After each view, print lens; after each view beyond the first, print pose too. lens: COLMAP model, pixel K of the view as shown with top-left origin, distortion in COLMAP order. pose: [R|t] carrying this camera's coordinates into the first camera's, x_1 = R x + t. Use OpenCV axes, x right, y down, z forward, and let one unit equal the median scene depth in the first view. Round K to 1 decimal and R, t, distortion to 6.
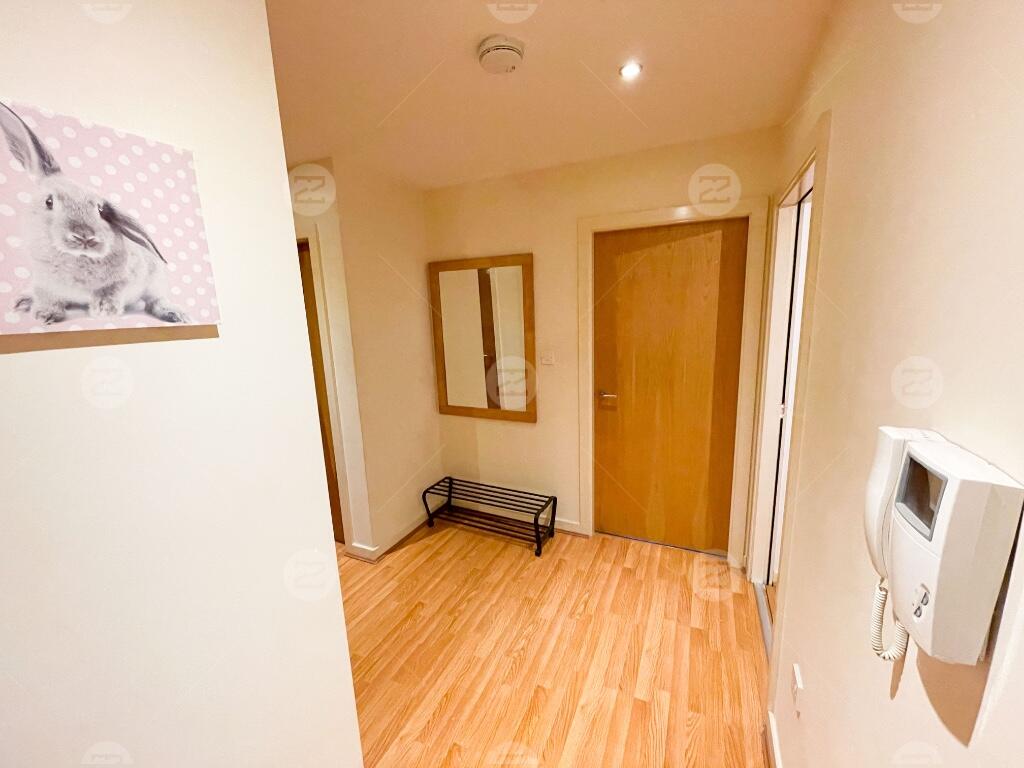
lens RADIAL K [[407.9, 0, 508.9], [0, 407.9, 383.8], [0, 0, 1]] dist [0.001426, 0.000307]
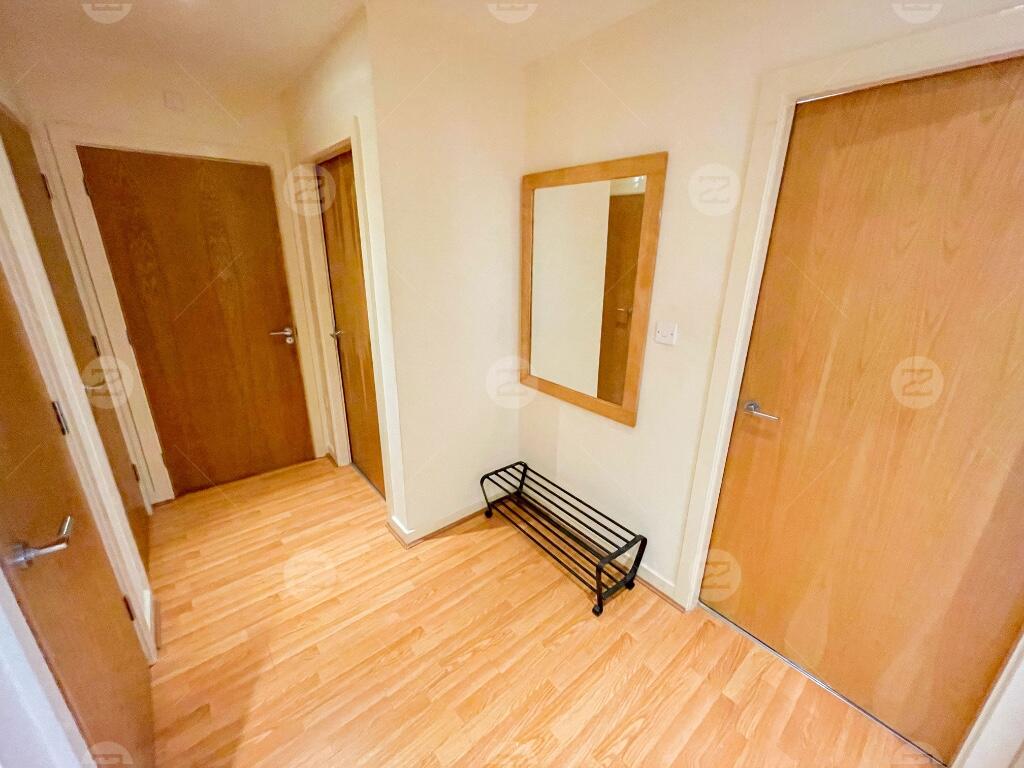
lens RADIAL K [[407.9, 0, 517.1], [0, 407.9, 383.0], [0, 0, 1]] dist [0.001426, 0.000307]
pose [[0.911799, 0.177147, -0.370460, 0.131577], [-0.123521, 0.978700, 0.163977, -0.063183], [0.391618, -0.103754, 0.914260, 0.333868]]
